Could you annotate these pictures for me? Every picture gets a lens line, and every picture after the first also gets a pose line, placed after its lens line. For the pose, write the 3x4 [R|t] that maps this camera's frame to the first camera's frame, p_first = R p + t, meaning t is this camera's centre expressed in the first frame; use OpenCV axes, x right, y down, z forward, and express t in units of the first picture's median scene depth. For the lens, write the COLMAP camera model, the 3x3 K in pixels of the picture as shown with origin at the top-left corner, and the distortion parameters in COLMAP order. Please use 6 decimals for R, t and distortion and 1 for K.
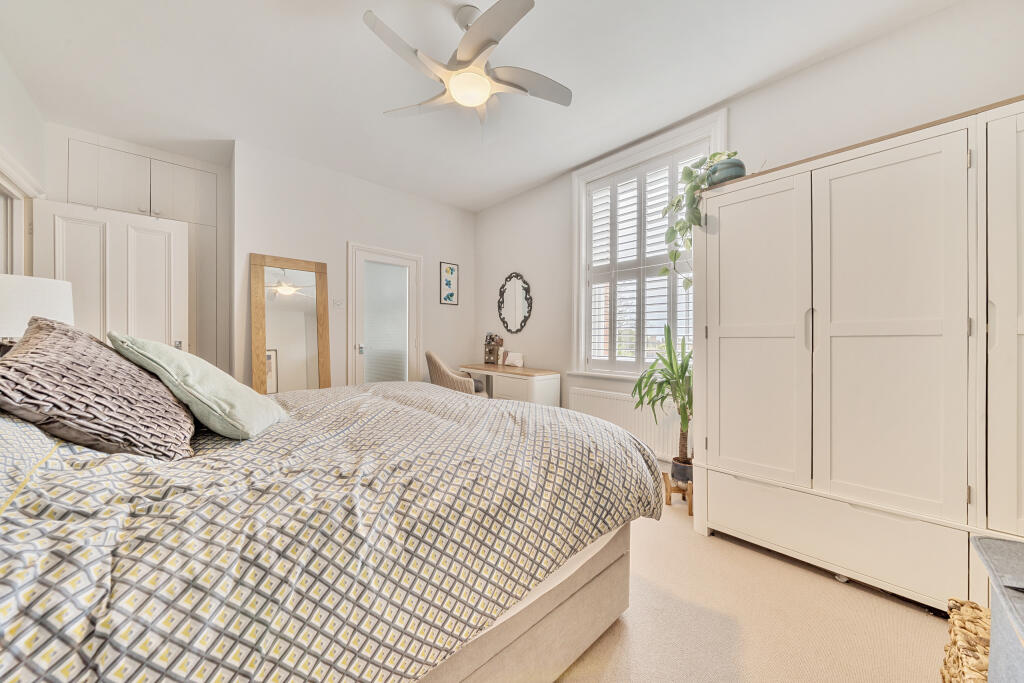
lens RADIAL K [[354.2, 0, 511.2], [0, 354.2, 336.2], [0, 0, 1]] dist [-0.000524, 0.000020]
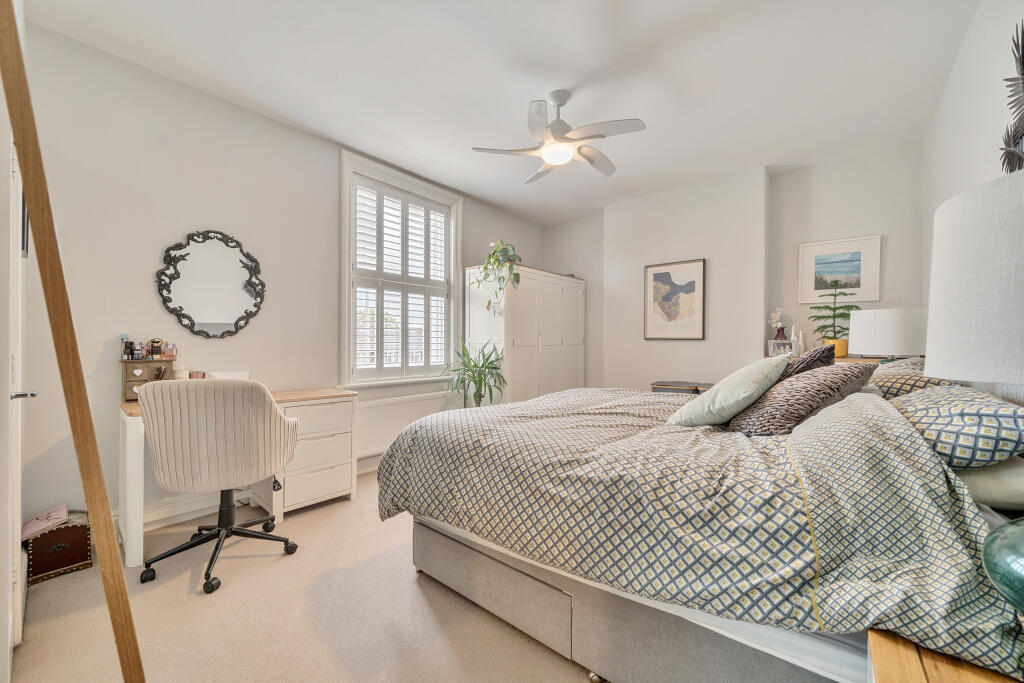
lens RADIAL K [[383.2, 0, 512.3], [0, 383.2, 347.6], [0, 0, 1]] dist [0.000963, 0.000005]
pose [[-0.135564, -0.007182, 0.990743, -0.691737], [0.000451, 0.999973, 0.007310, 0.002785], [-0.990768, 0.001438, -0.135557, 0.635741]]
